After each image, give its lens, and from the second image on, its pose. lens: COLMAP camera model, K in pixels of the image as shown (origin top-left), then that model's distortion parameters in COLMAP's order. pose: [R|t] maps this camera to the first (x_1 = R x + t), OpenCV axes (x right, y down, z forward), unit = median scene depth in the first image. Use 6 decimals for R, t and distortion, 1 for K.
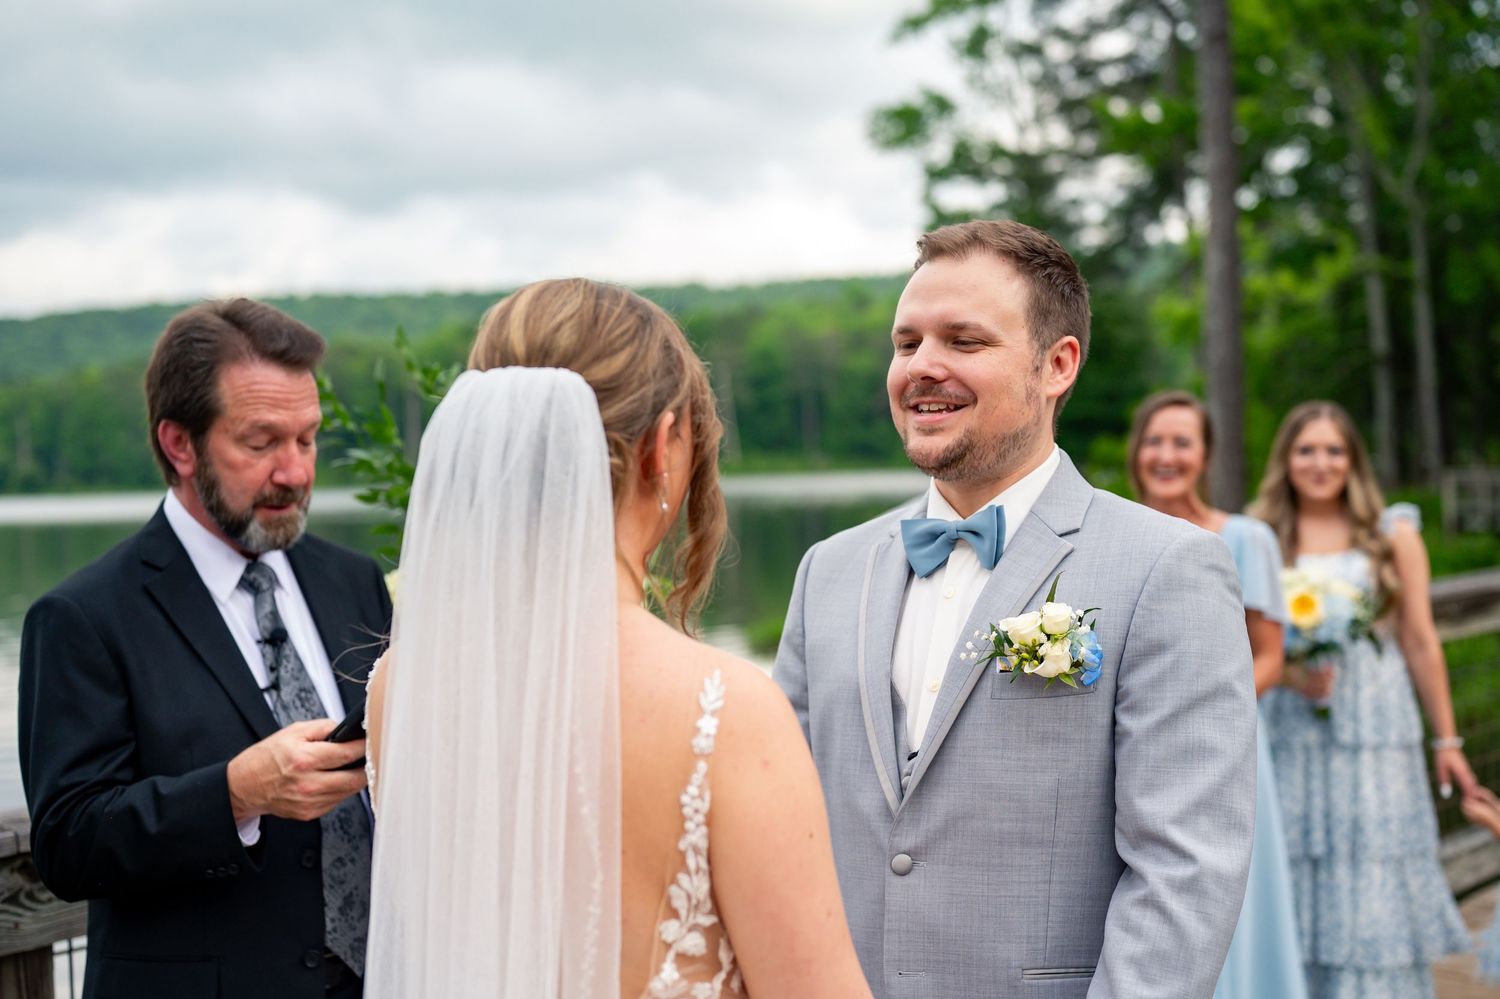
lens RADIAL K [[2287.2, 0, 750.0], [0, 2287.2, 499.5], [0, 0, 1]] dist [-0.156079, 0.026358]
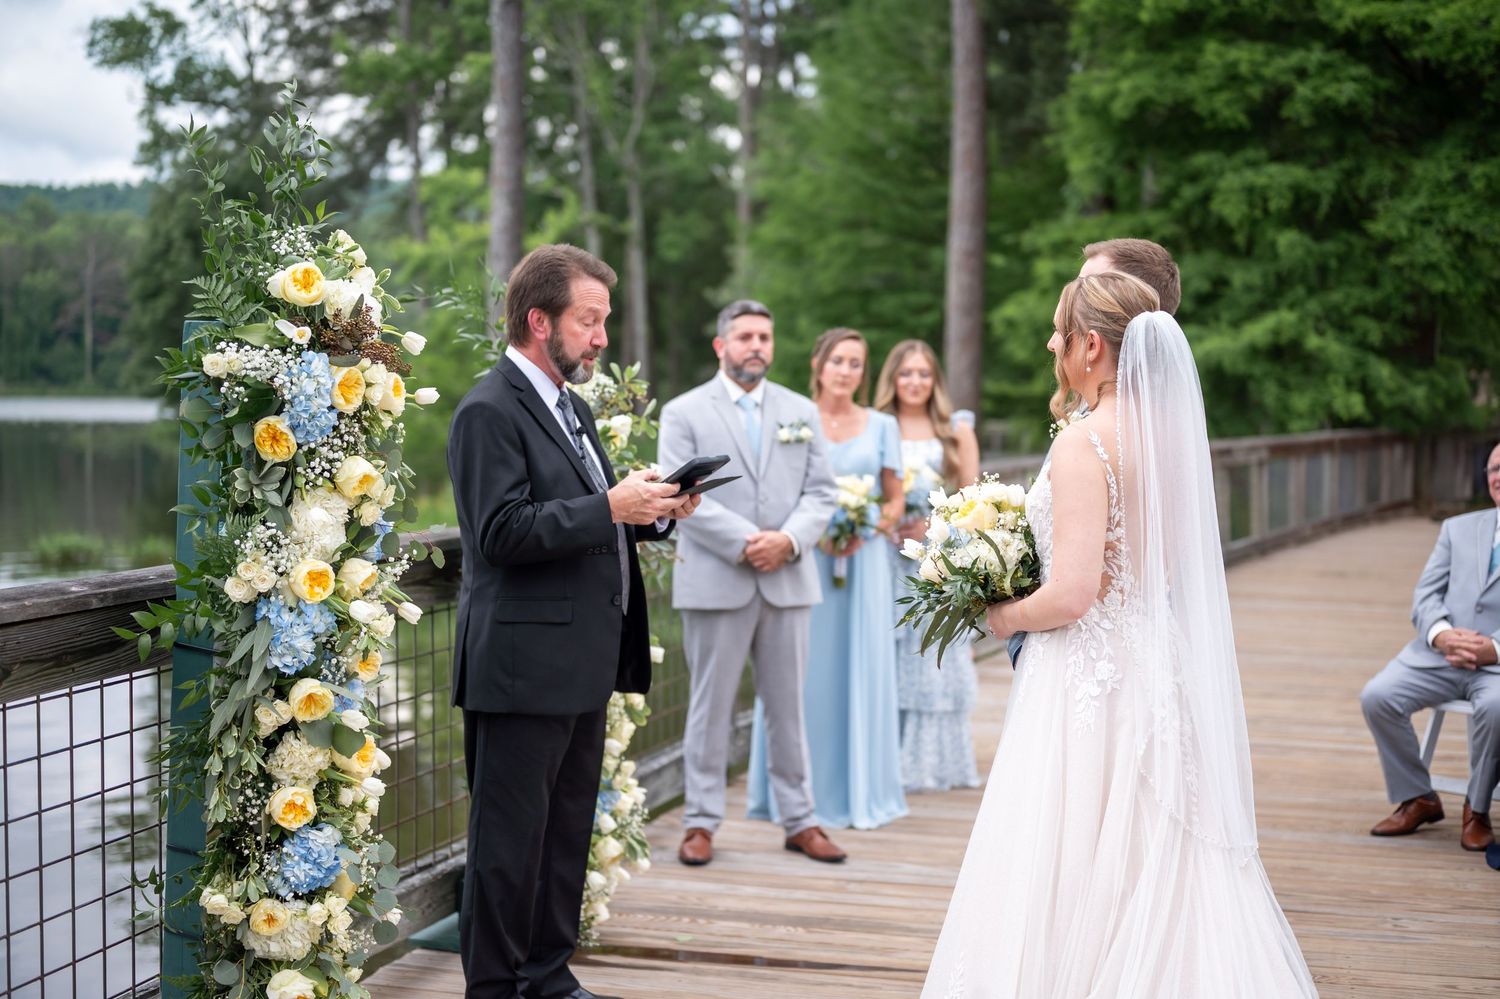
lens RADIAL K [[2287.2, 0, 750.0], [0, 2287.2, 499.5], [0, 0, 1]] dist [-0.156079, 0.026358]
pose [[0.931021, 0.044234, 0.362276, -0.410108], [-0.054768, 0.998321, 0.018853, 0.040924], [-0.360834, -0.037394, 0.931880, -0.408707]]
